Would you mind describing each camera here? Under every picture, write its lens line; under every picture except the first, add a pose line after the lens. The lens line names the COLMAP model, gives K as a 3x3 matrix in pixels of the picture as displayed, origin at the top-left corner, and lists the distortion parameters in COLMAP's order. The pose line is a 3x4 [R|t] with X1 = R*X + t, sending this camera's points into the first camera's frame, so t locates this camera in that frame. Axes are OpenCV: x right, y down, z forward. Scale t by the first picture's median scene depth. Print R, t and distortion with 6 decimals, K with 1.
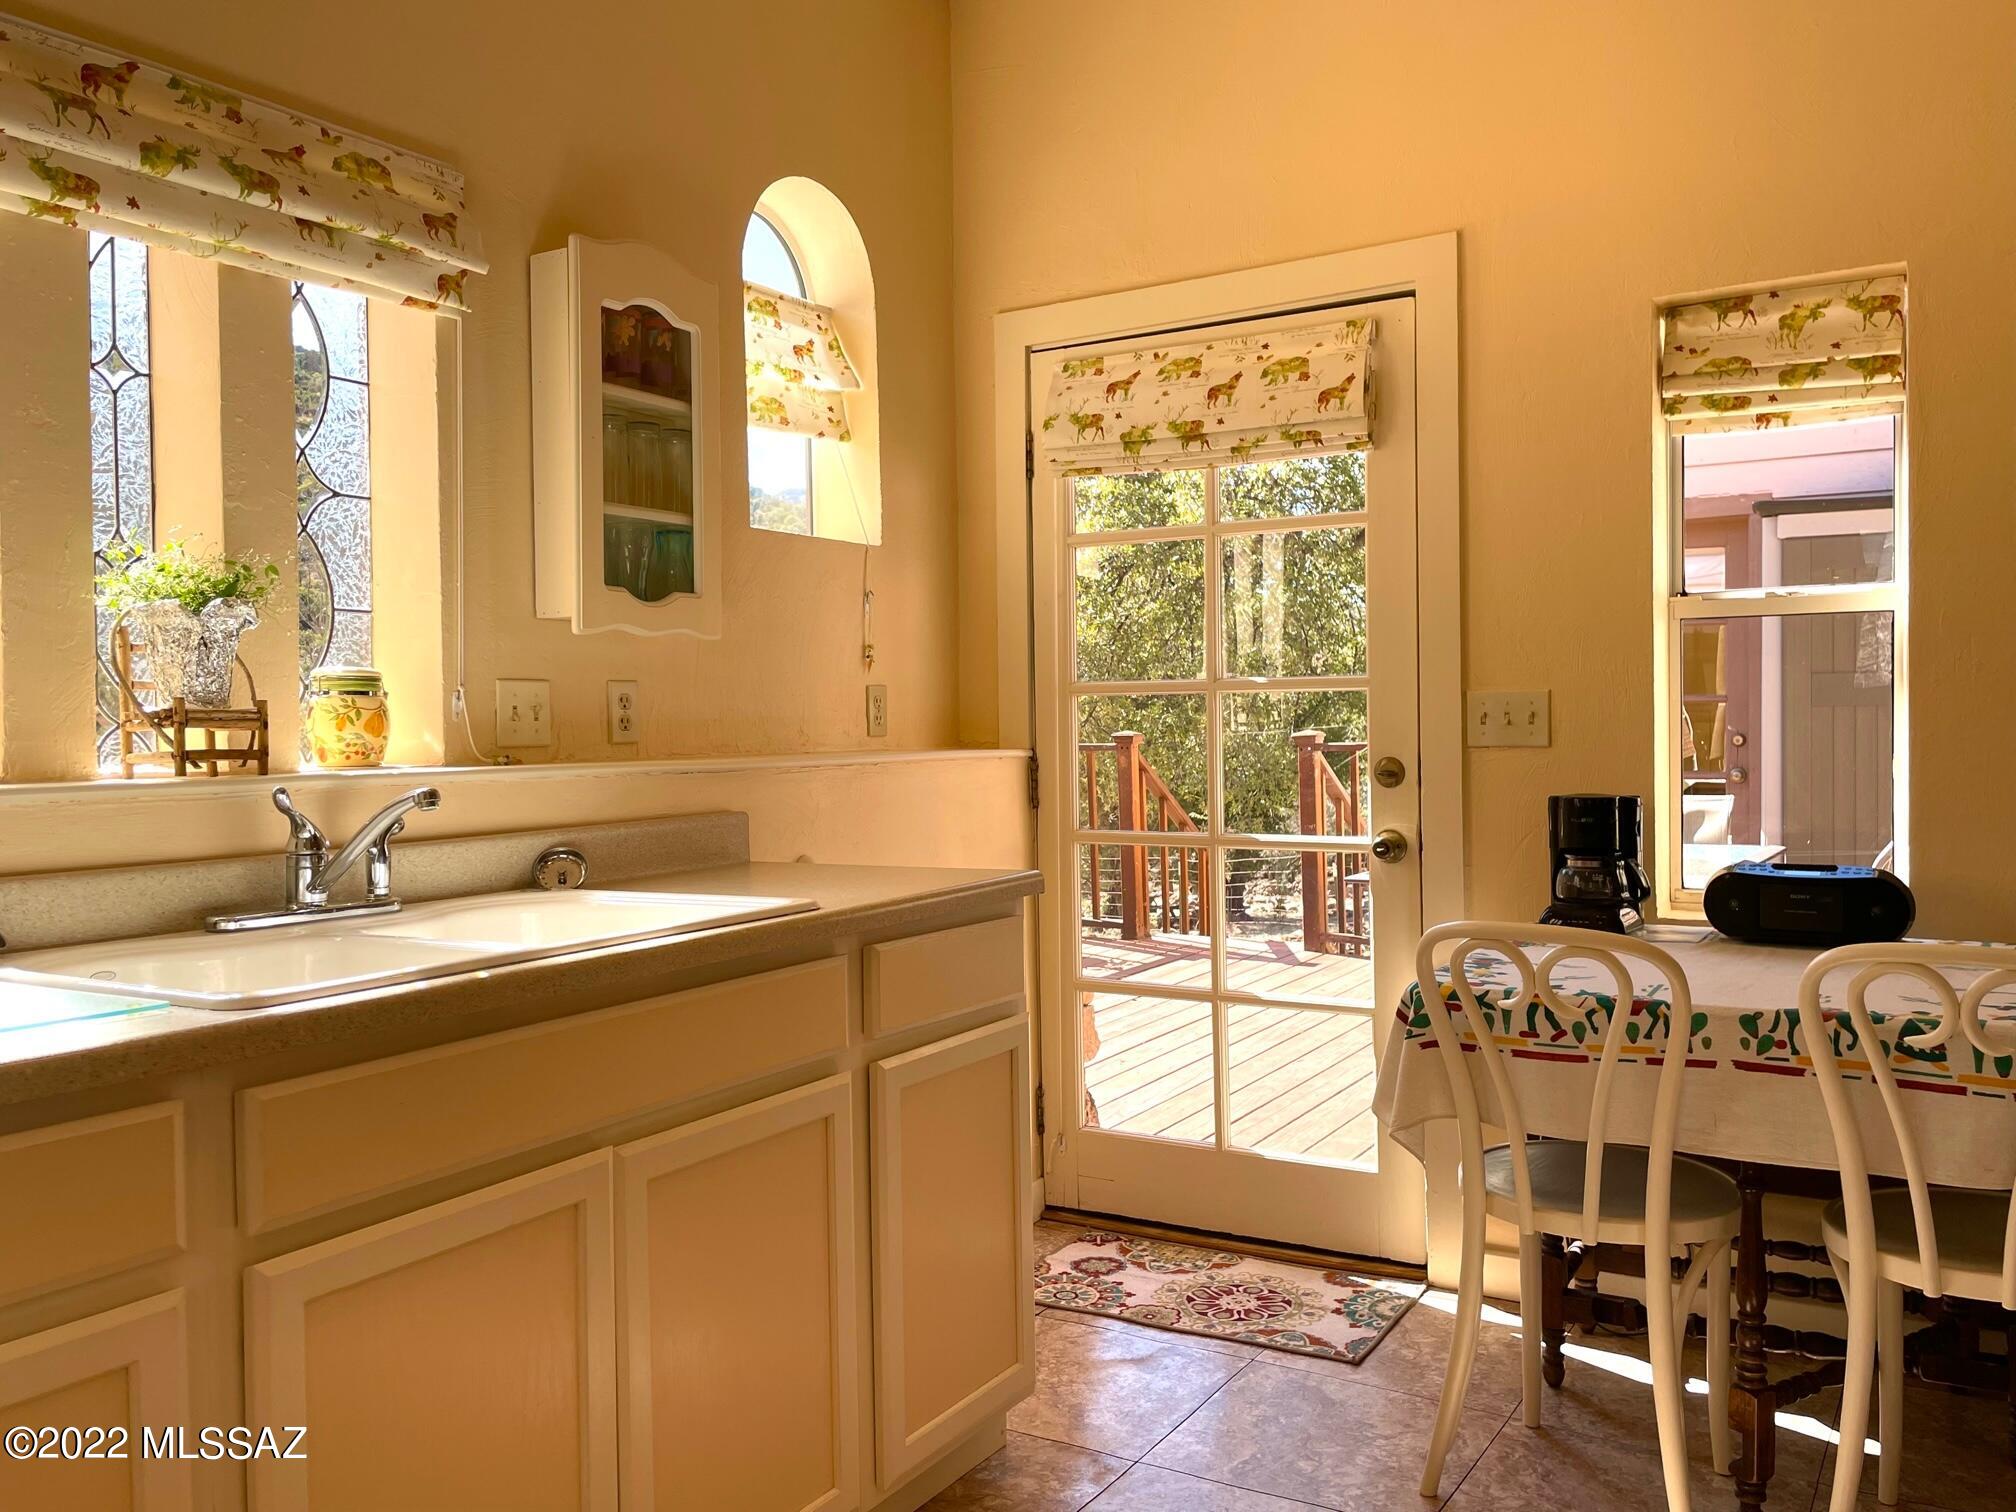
lens RADIAL K [[1608.9, 0, 997.0], [0, 1608.9, 744.8], [0, 0, 1]] dist [0.097242, -0.128435]
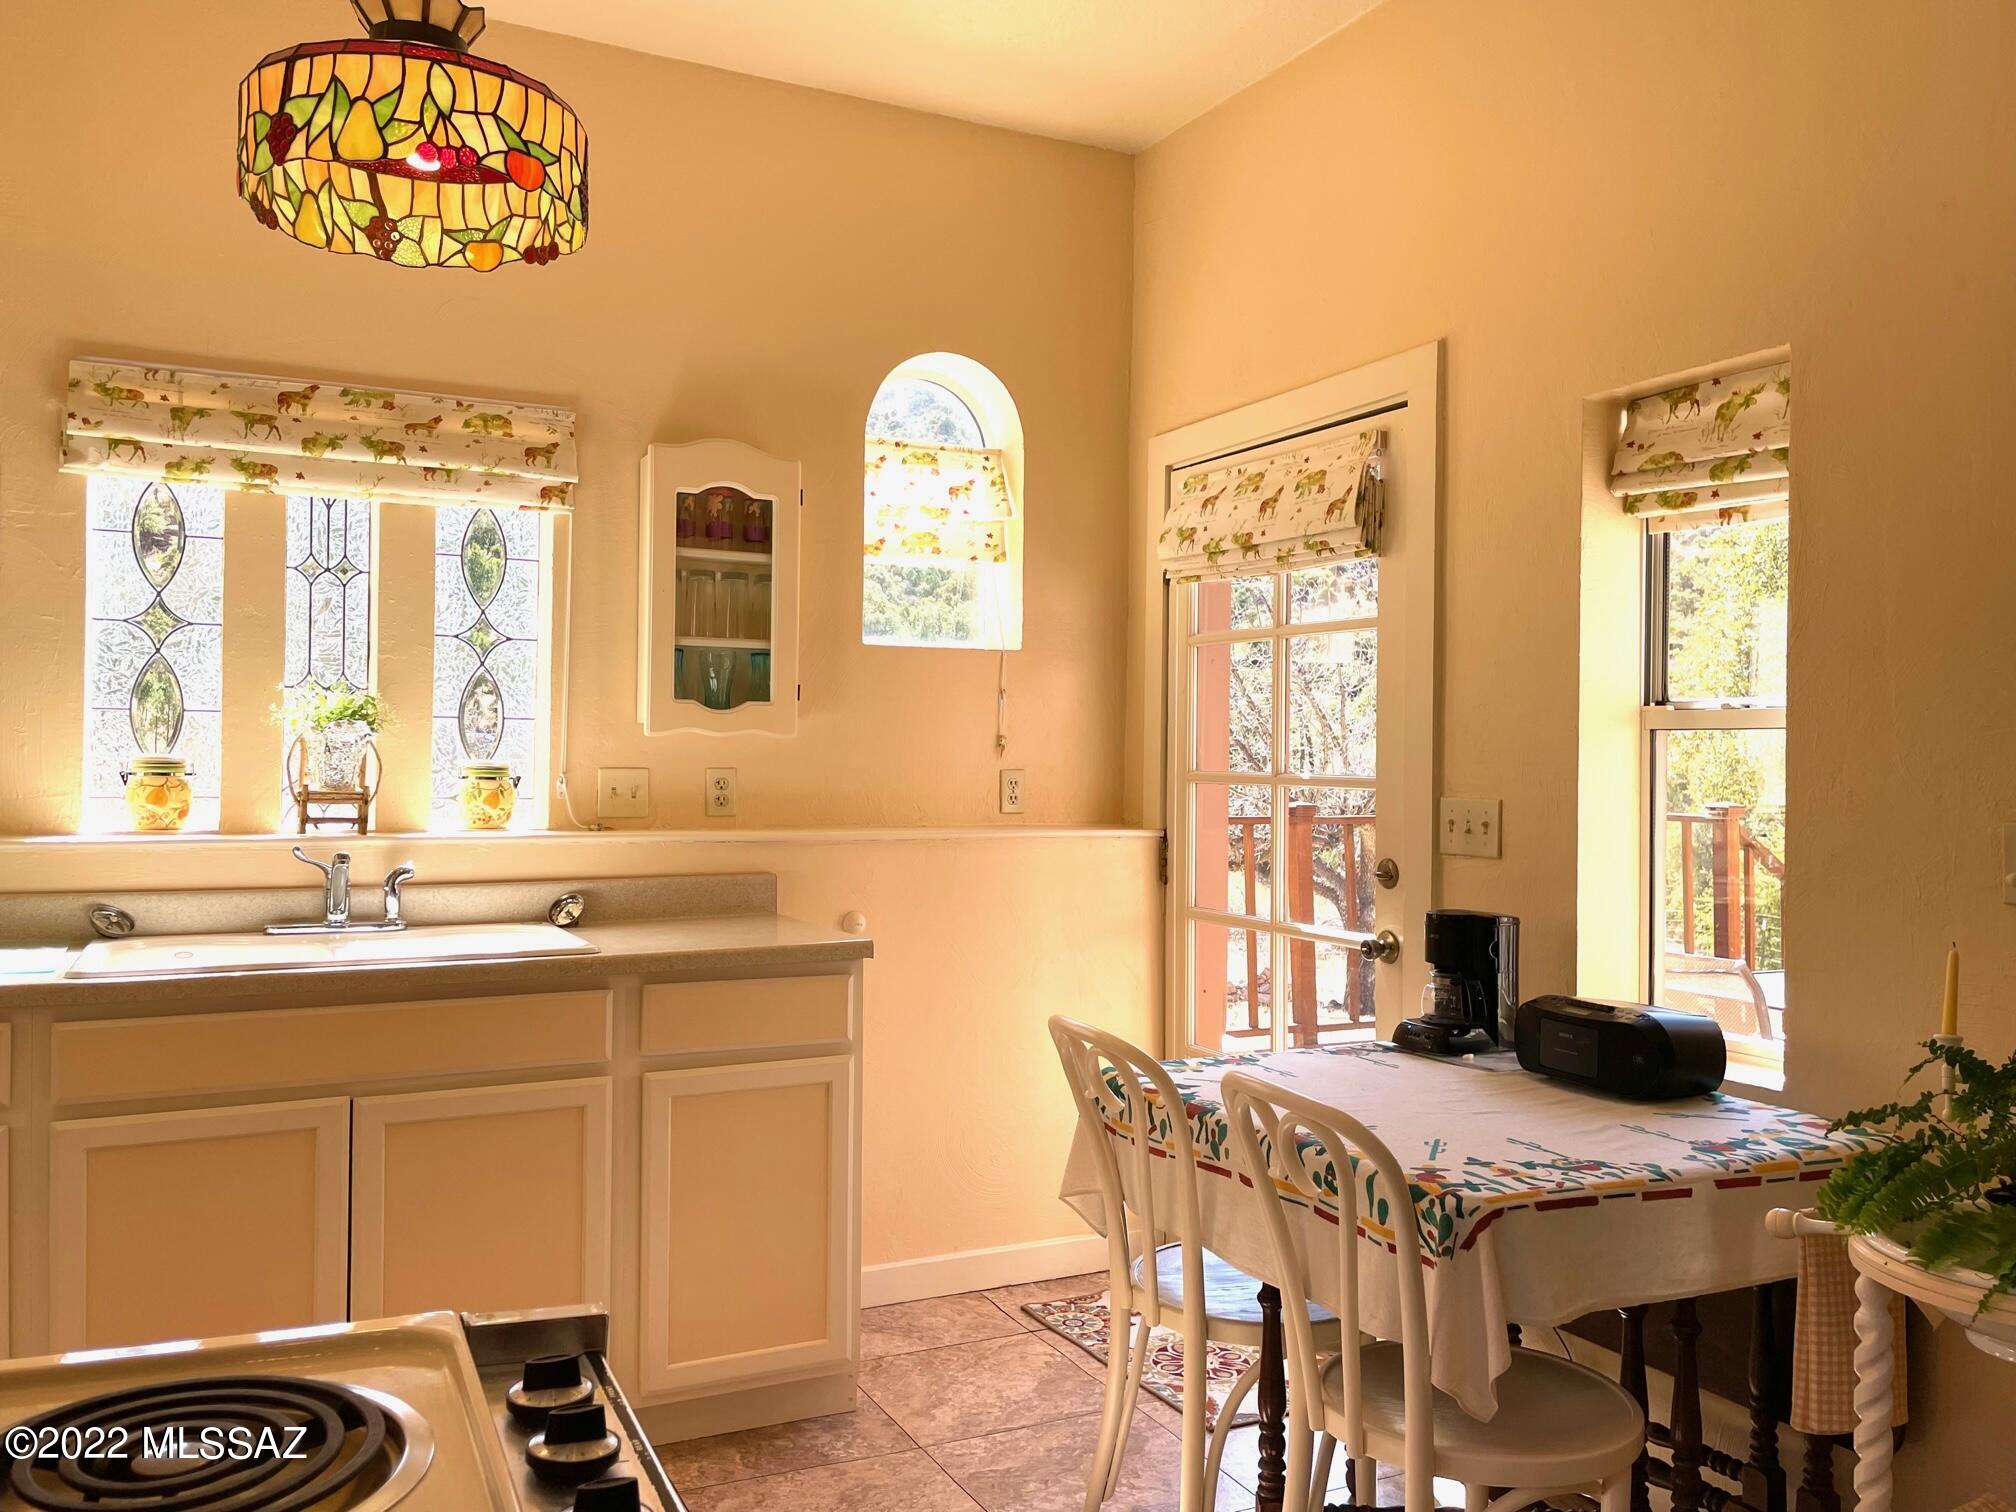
lens RADIAL K [[1608.9, 0, 997.0], [0, 1608.9, 744.8], [0, 0, 1]] dist [0.097242, -0.128435]
pose [[0.843628, 0.019865, -0.536560, 0.656570], [-0.031173, 0.999442, -0.012012, -0.049767], [0.536022, 0.026860, 0.843777, 0.016139]]
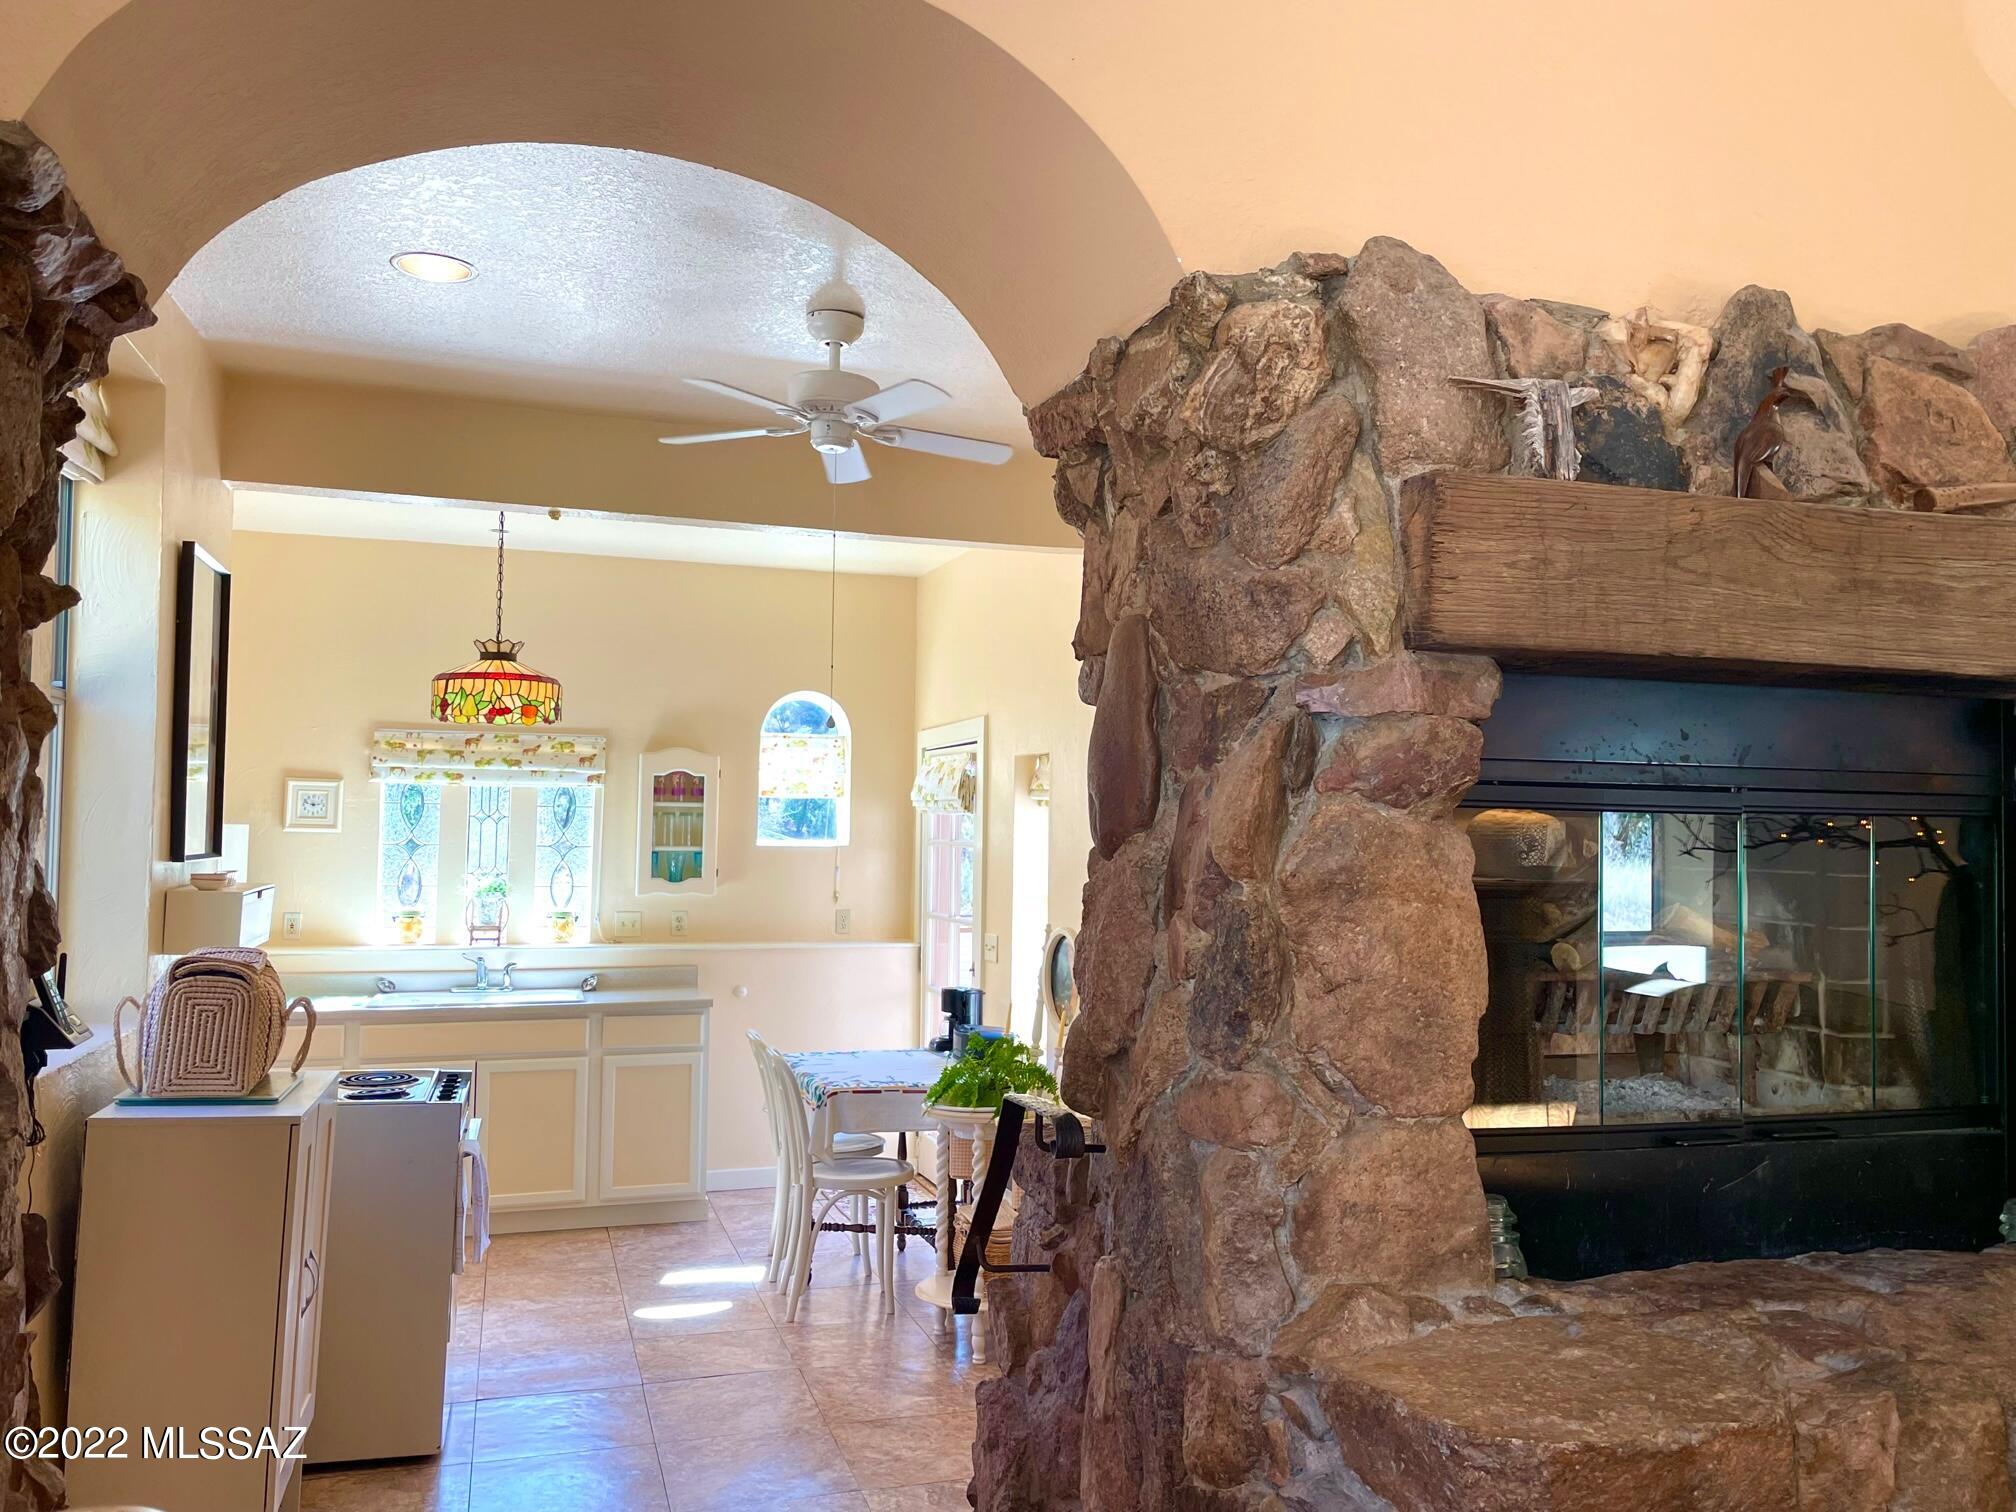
lens RADIAL K [[1609.4, 0, 1008.0], [0, 1609.4, 756.0], [0, 0, 1]] dist [0.110680, -0.144685]
pose [[0.754582, -0.005964, -0.656178, 1.850923], [-0.033713, 0.998286, -0.047843, -0.180528], [0.655339, 0.058223, 0.753088, -0.609965]]
